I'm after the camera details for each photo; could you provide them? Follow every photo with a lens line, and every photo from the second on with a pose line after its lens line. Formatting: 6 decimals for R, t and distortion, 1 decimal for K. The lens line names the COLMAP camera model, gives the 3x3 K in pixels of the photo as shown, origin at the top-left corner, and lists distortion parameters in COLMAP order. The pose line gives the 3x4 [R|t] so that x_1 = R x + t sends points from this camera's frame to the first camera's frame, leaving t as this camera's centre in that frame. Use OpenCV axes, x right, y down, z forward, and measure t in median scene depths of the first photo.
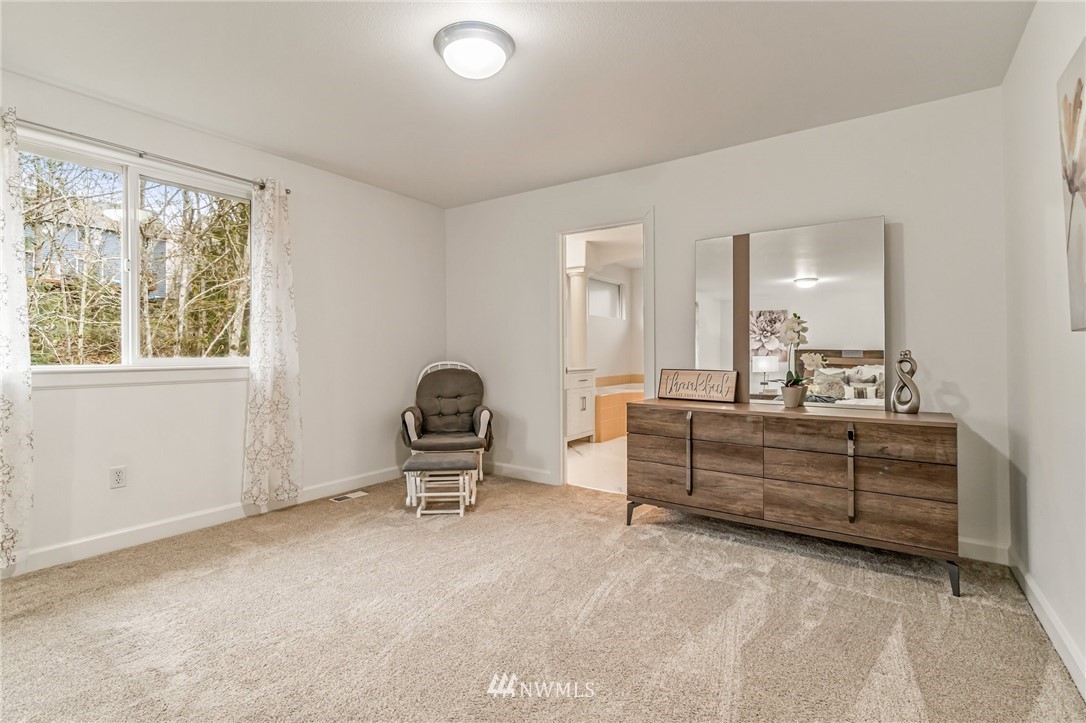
lens RADIAL K [[513.0, 0, 530.3], [0, 513.0, 346.3], [0, 0, 1]] dist [0.002315, 0.000765]
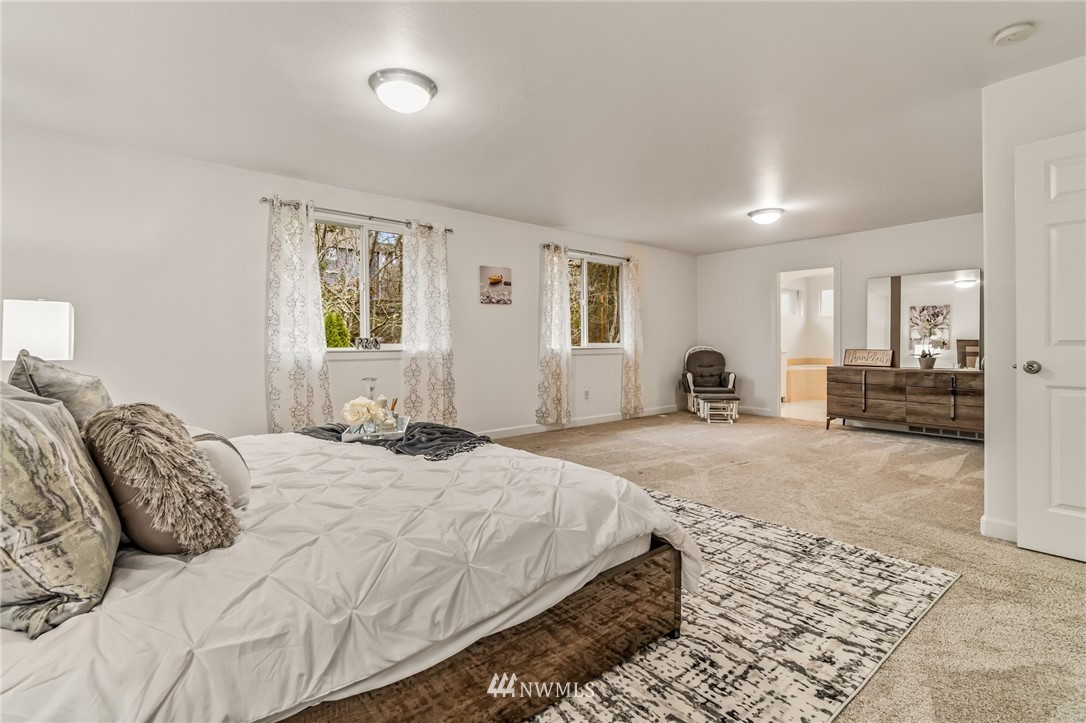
lens RADIAL K [[513.0, 0, 530.3], [0, 513.0, 346.3], [0, 0, 1]] dist [0.002315, 0.000765]
pose [[0.967760, -0.000981, -0.251871, -0.371982], [0.005398, 0.999844, 0.016846, -0.003354], [0.251815, -0.017663, 0.967614, -1.055624]]
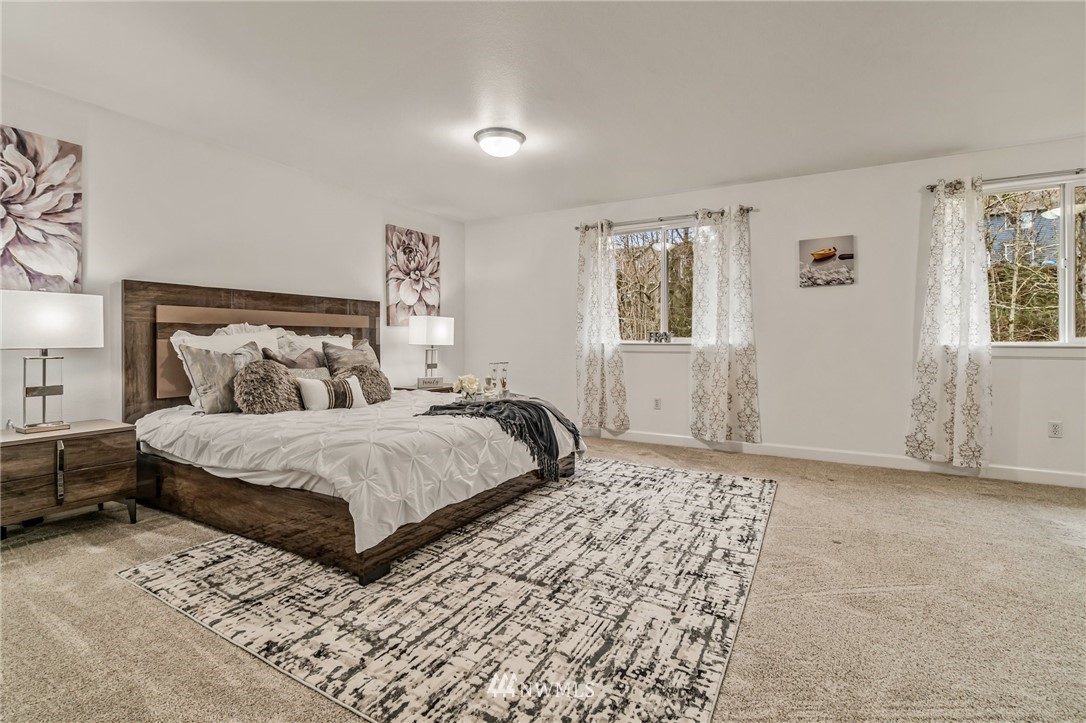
lens RADIAL K [[502.7, 0, 519.7], [0, 502.7, 345.7], [0, 0, 1]] dist [-0.002194, -0.000042]
pose [[0.082212, 0.014645, -0.996507, 0.273139], [0.011216, 0.999815, 0.015619, 0.007601], [0.996552, -0.012461, 0.082033, -0.354833]]
